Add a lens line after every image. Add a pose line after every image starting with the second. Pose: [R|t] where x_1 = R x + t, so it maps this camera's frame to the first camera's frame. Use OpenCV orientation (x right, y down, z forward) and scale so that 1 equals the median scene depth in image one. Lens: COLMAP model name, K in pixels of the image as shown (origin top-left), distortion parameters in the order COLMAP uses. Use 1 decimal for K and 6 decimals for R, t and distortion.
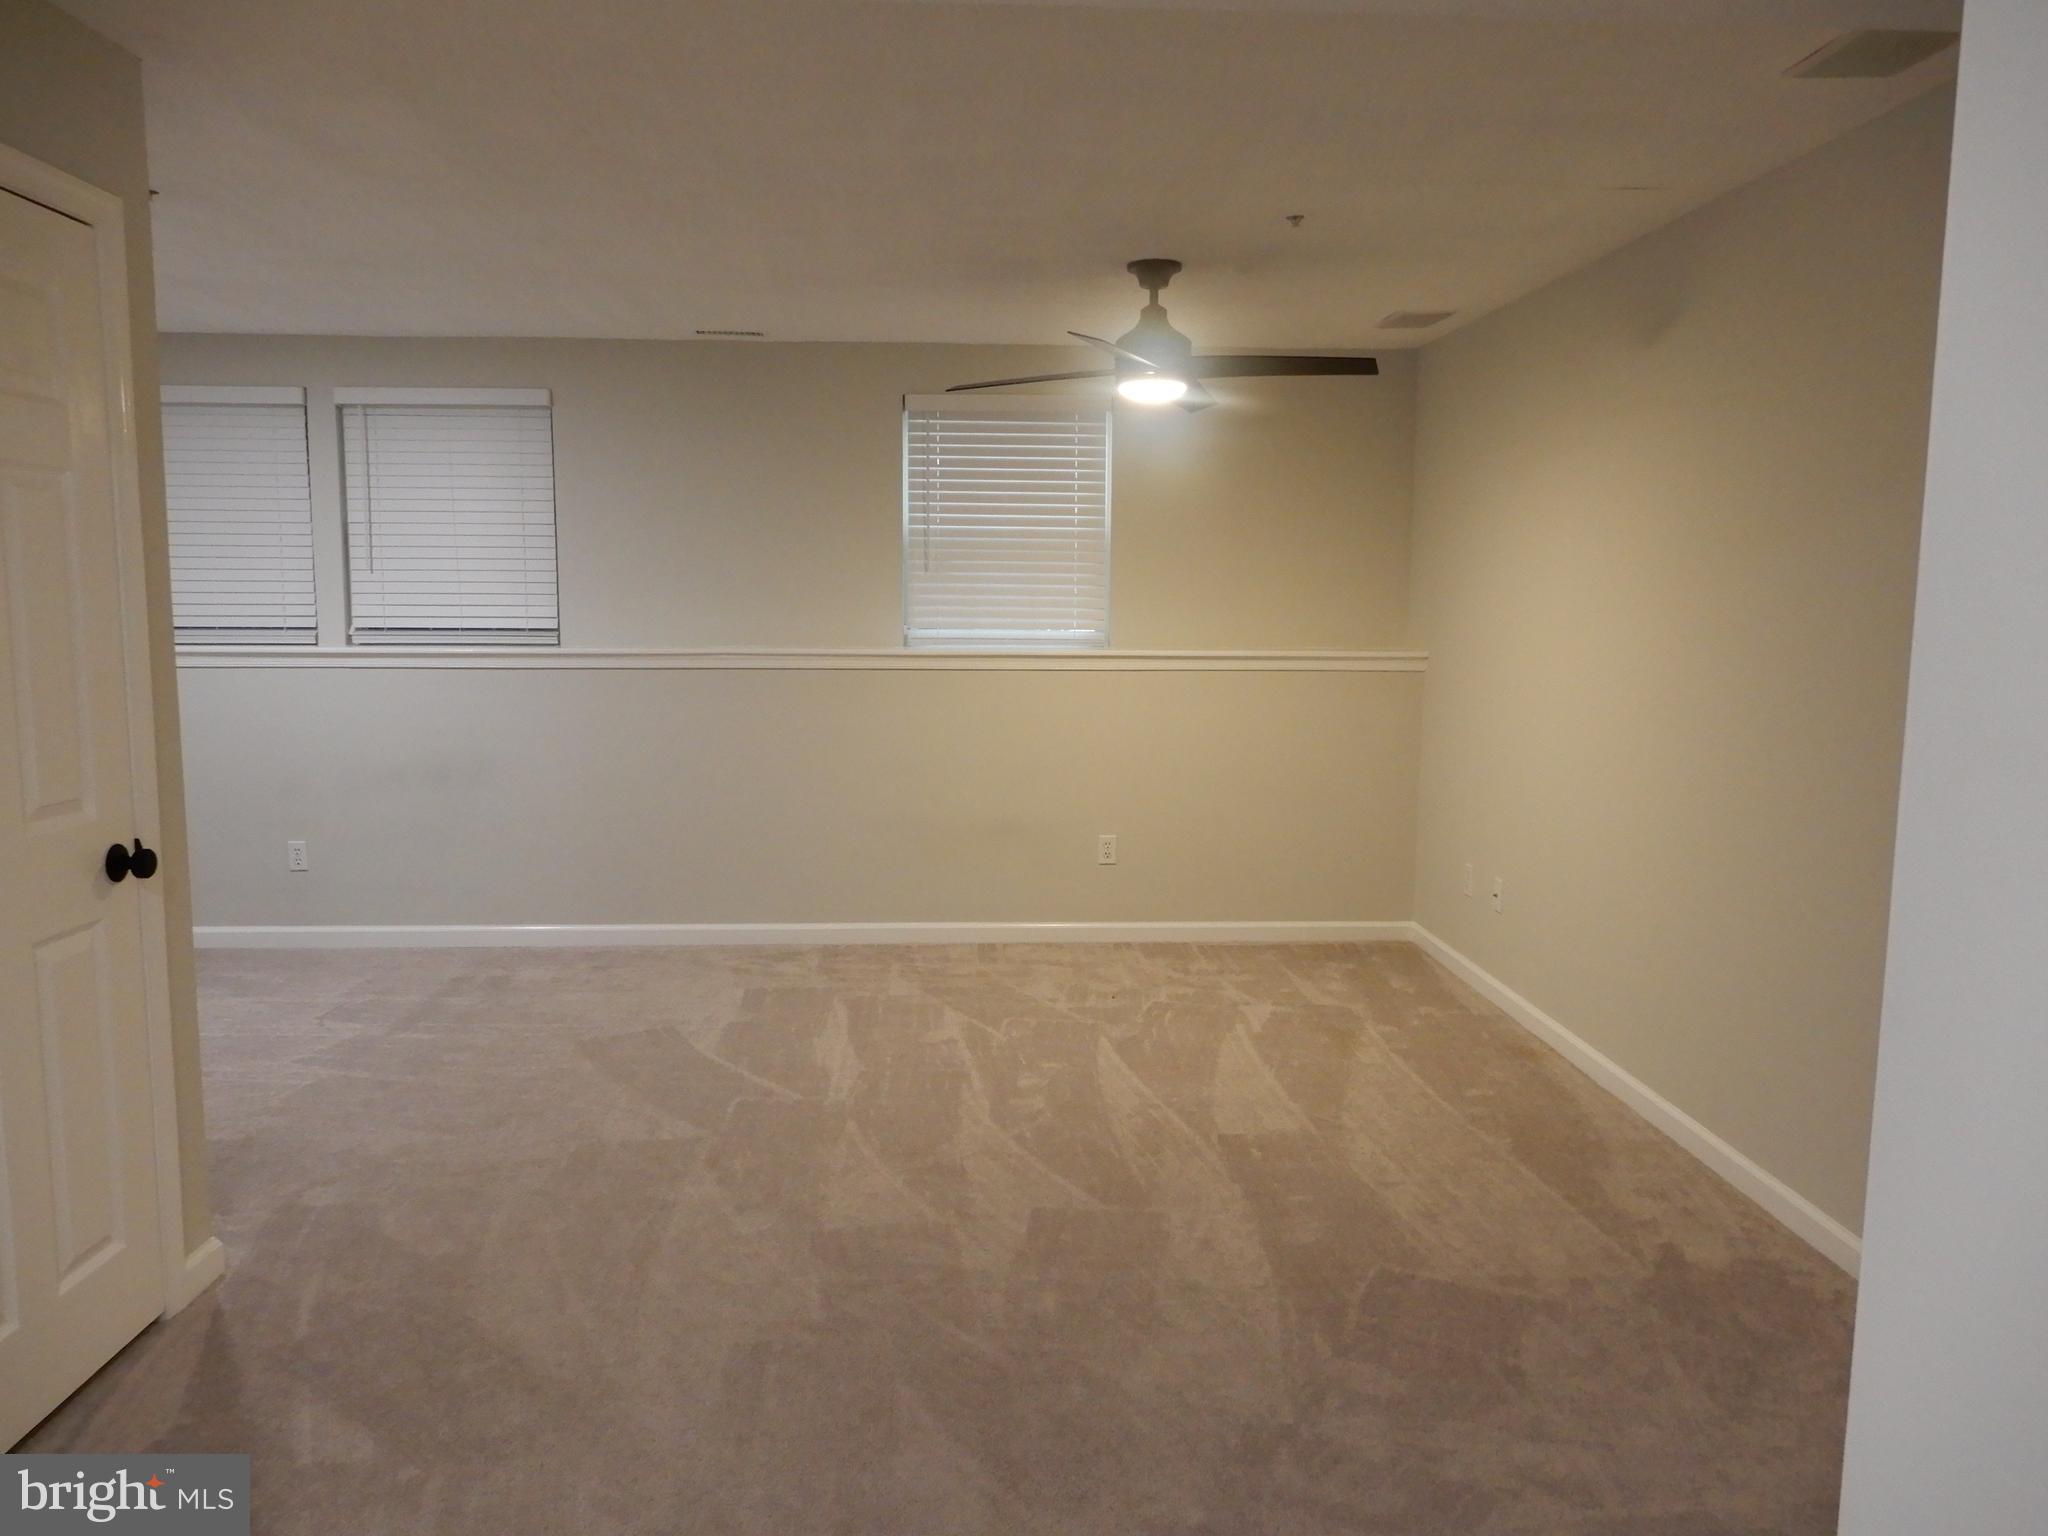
lens RADIAL K [[1461.6, 0, 1024.0], [0, 1461.6, 768.0], [0, 0, 1]] dist [0.007280, -0.003132]
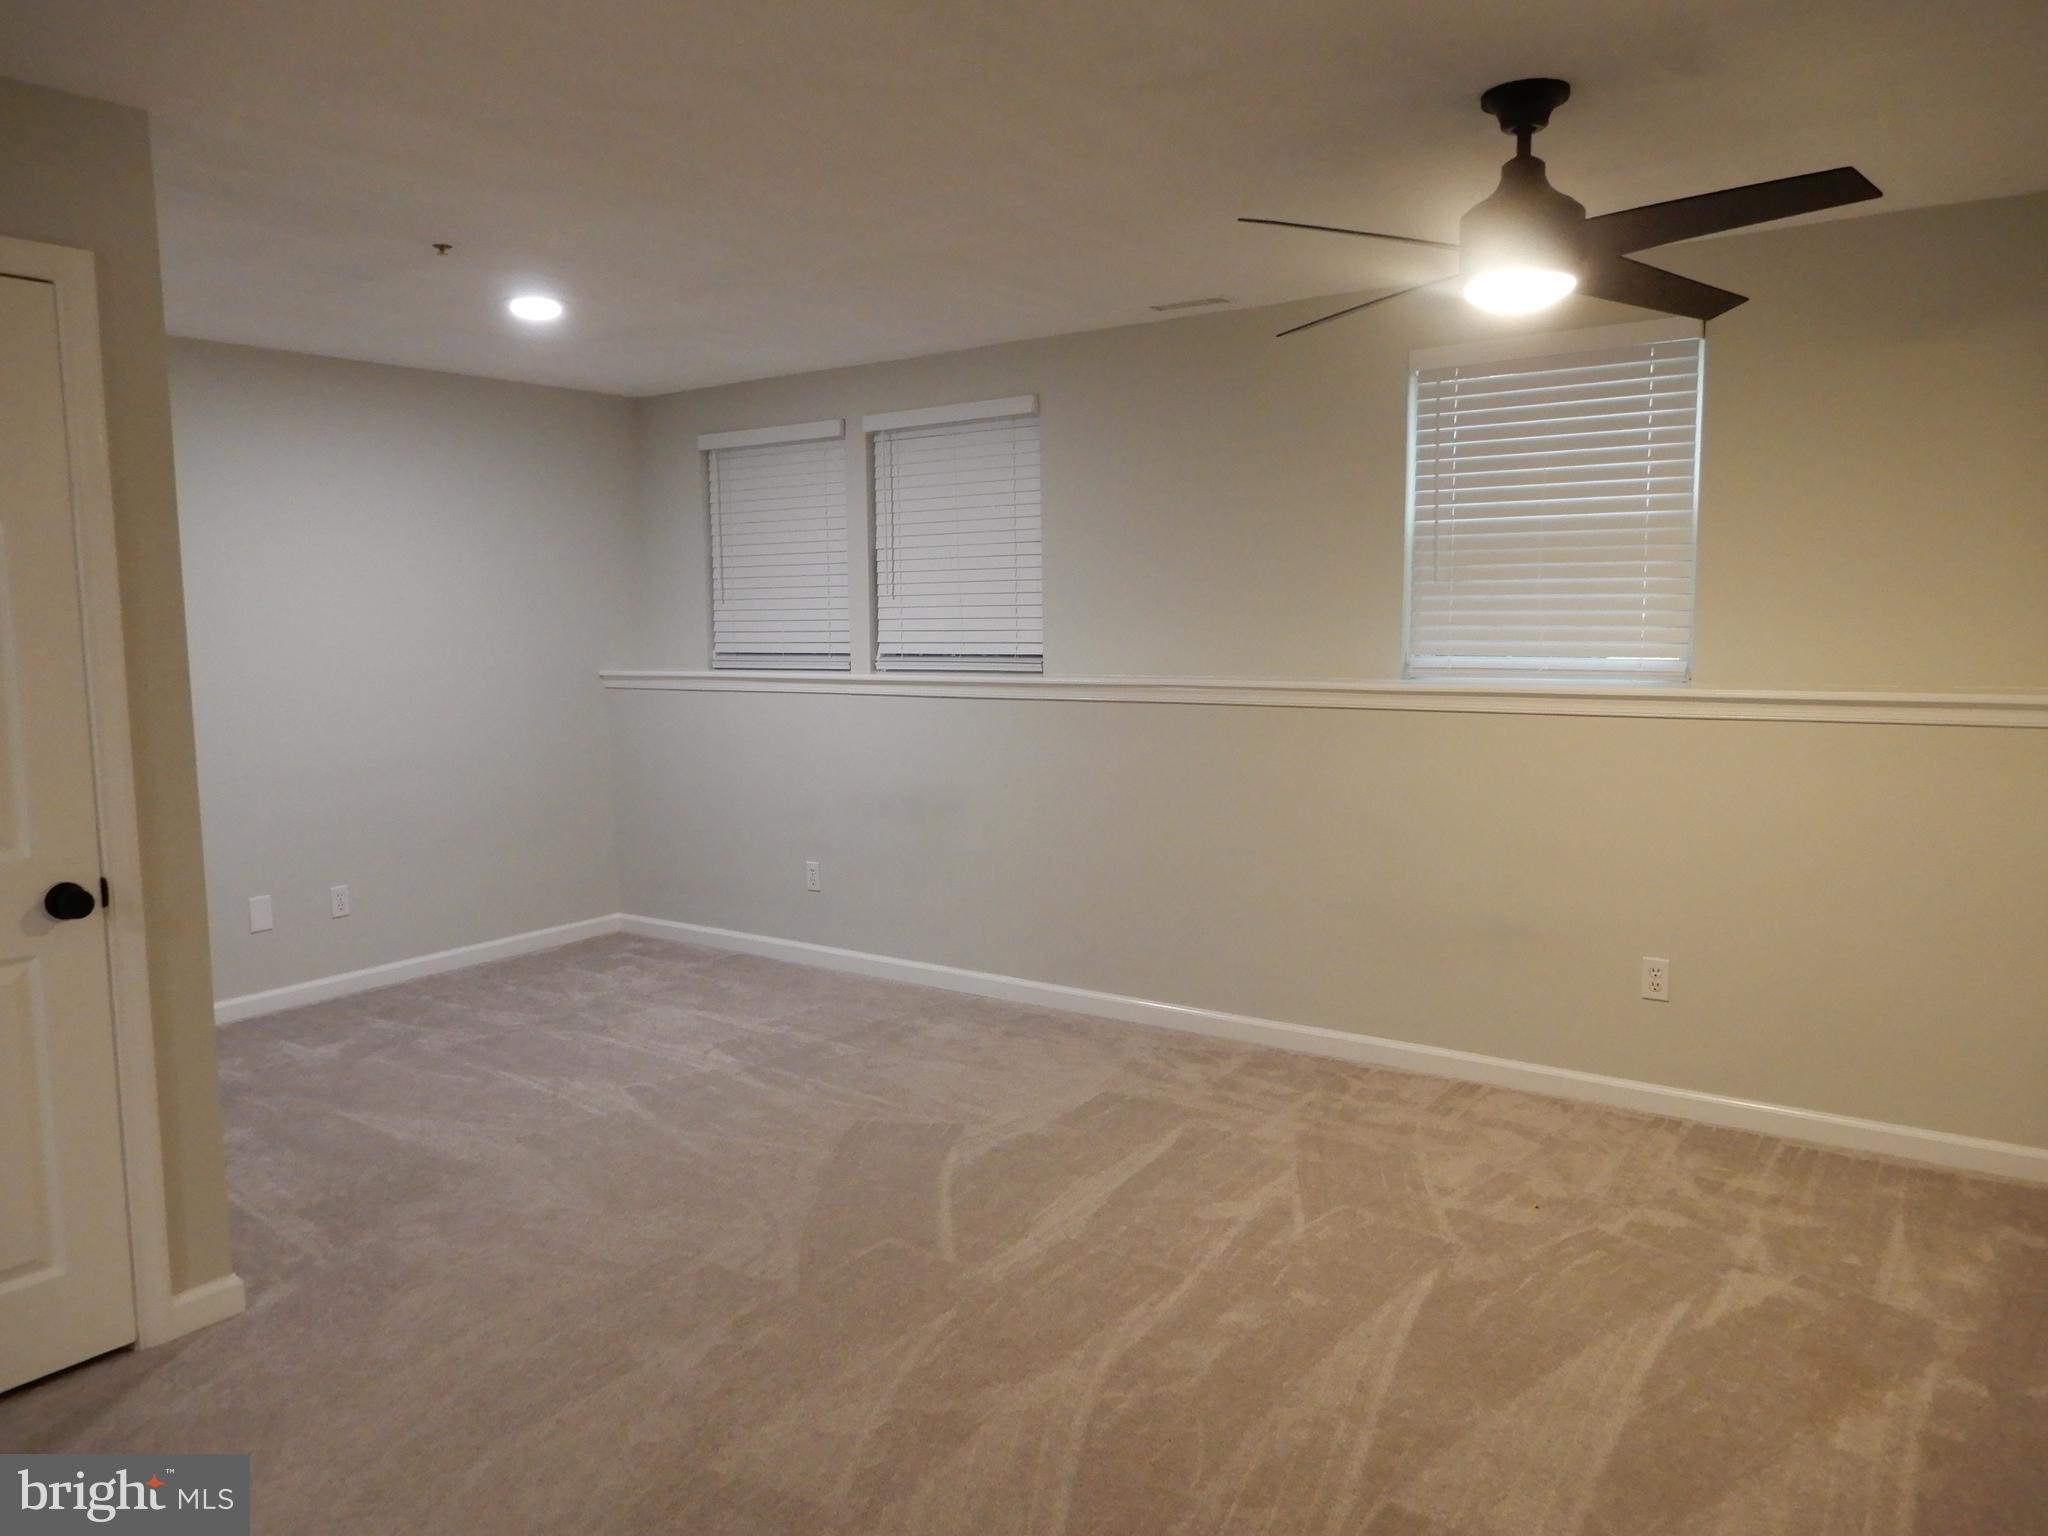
lens RADIAL K [[1461.6, 0, 1024.0], [0, 1461.6, 768.0], [0, 0, 1]] dist [0.007280, -0.003132]
pose [[0.784115, 0.049601, -0.618630, 0.273956], [-0.054065, 0.998471, 0.011529, -0.038907], [0.618256, 0.024406, 0.785598, 0.309072]]
